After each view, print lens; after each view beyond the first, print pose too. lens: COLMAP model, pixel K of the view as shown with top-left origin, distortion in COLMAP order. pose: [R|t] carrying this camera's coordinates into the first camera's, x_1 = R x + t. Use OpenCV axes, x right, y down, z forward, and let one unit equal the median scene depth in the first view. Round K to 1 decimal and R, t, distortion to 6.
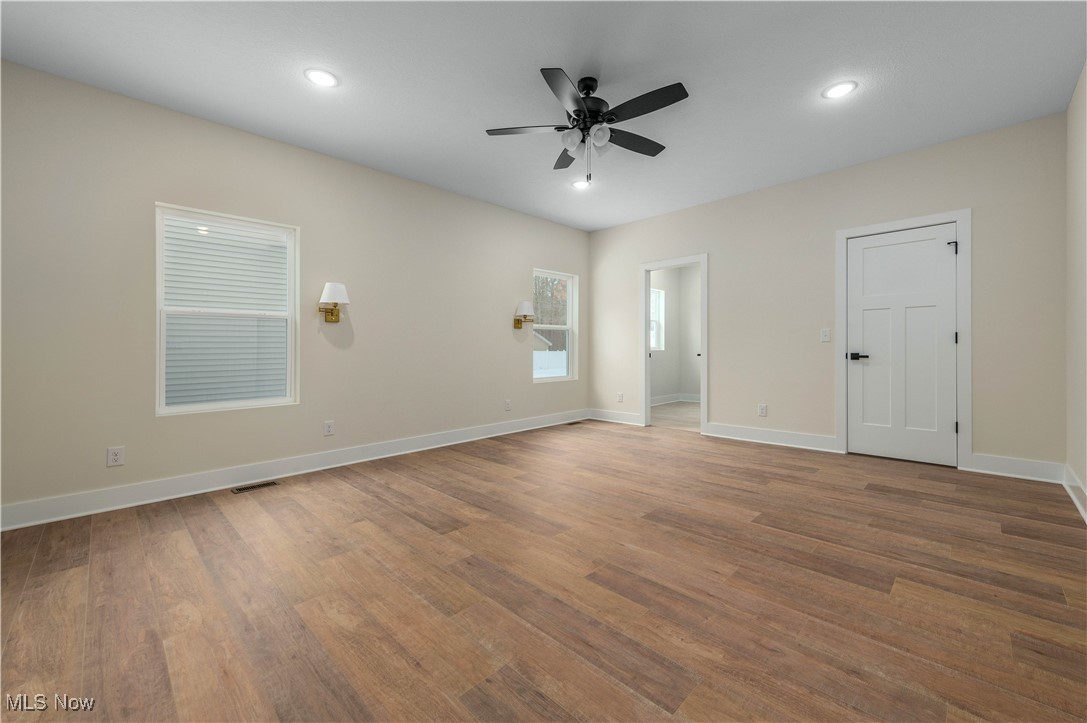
lens RADIAL K [[431.3, 0, 559.0], [0, 431.3, 352.1], [0, 0, 1]] dist [0.013899, -0.002600]
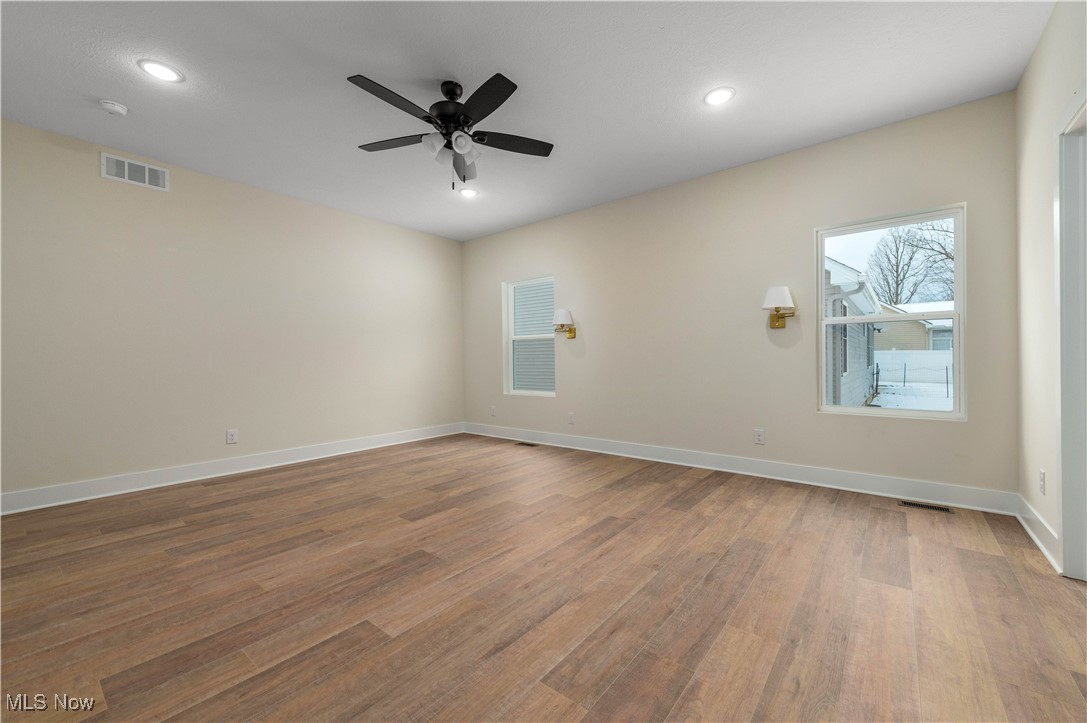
lens RADIAL K [[431.3, 0, 551.3], [0, 431.3, 355.6], [0, 0, 1]] dist [0.013899, -0.002600]
pose [[0.096893, -0.001140, -0.995294, 0.545038], [-0.000393, 0.999999, -0.001183, -0.008785], [0.995295, 0.000506, 0.096893, 0.582139]]
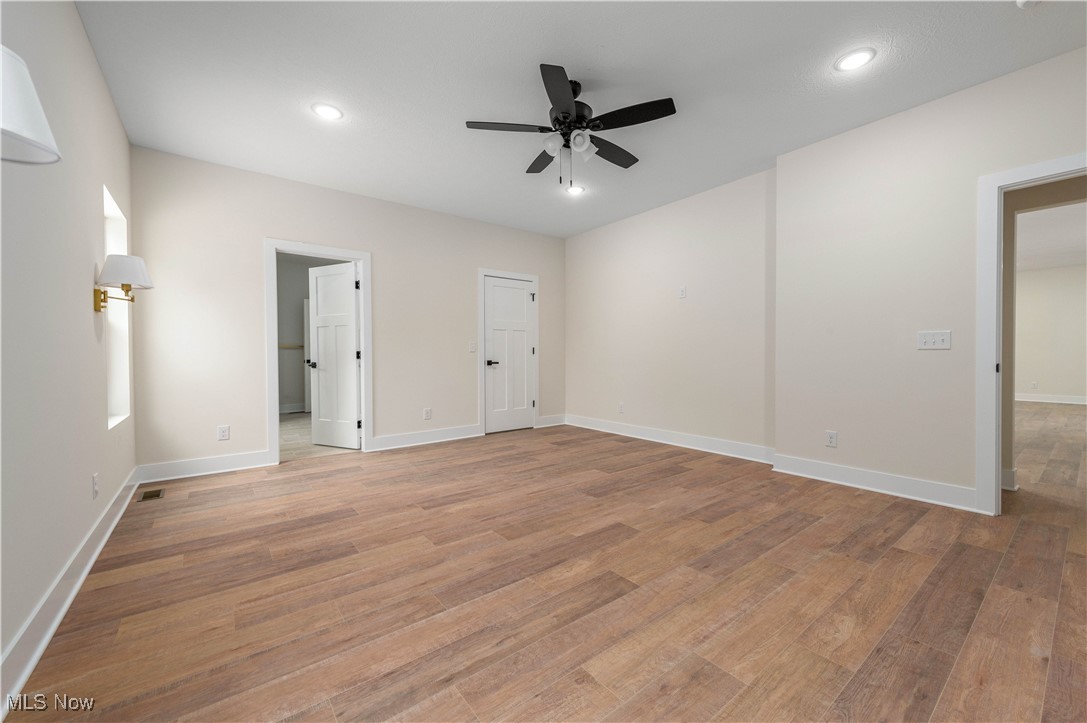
lens RADIAL K [[431.3, 0, 548.3], [0, 431.3, 360.3], [0, 0, 1]] dist [0.013899, -0.002600]
pose [[0.138429, -0.004875, 0.990360, -0.488447], [0.013762, 0.999901, 0.002998, 0.000977], [-0.990277, 0.013214, 0.138482, 0.475737]]
